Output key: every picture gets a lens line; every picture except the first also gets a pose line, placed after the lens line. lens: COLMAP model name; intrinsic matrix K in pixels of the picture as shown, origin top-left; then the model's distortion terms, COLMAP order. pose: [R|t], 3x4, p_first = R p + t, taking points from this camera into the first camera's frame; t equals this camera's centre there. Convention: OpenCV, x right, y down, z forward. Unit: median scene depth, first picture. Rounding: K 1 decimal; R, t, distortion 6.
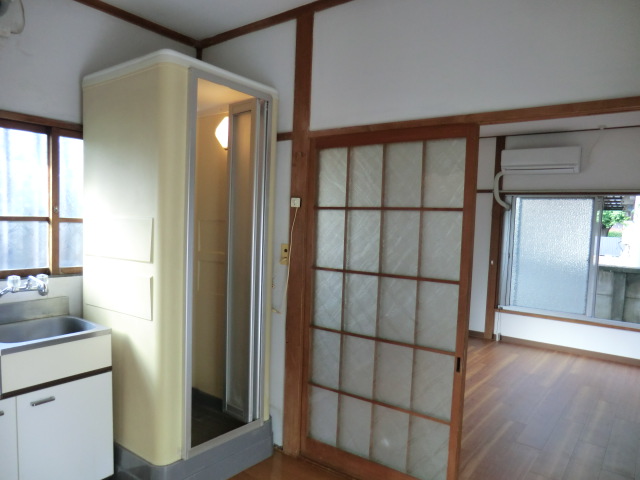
lens RADIAL K [[469.2, 0, 317.2], [0, 469.2, 252.7], [0, 0, 1]] dist [-0.100207, 0.110440]
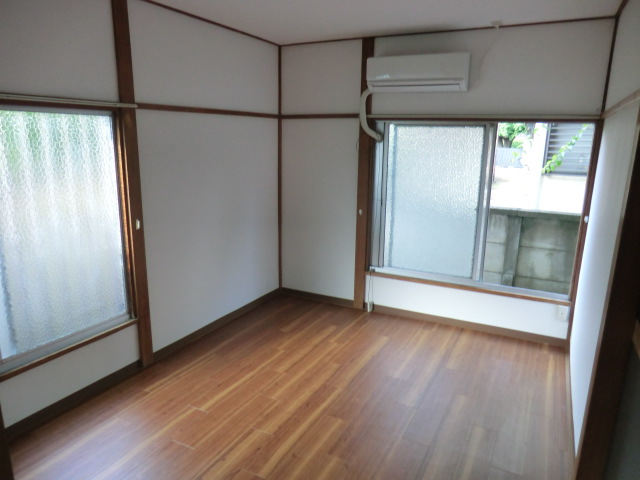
lens RADIAL K [[469.2, 0, 317.2], [0, 469.2, 252.7], [0, 0, 1]] dist [-0.100207, 0.110440]
pose [[0.984255, -0.066128, 0.163919, 0.366468], [0.036208, 0.983145, 0.179208, -0.111397], [-0.173007, -0.170452, 0.970059, 0.528356]]
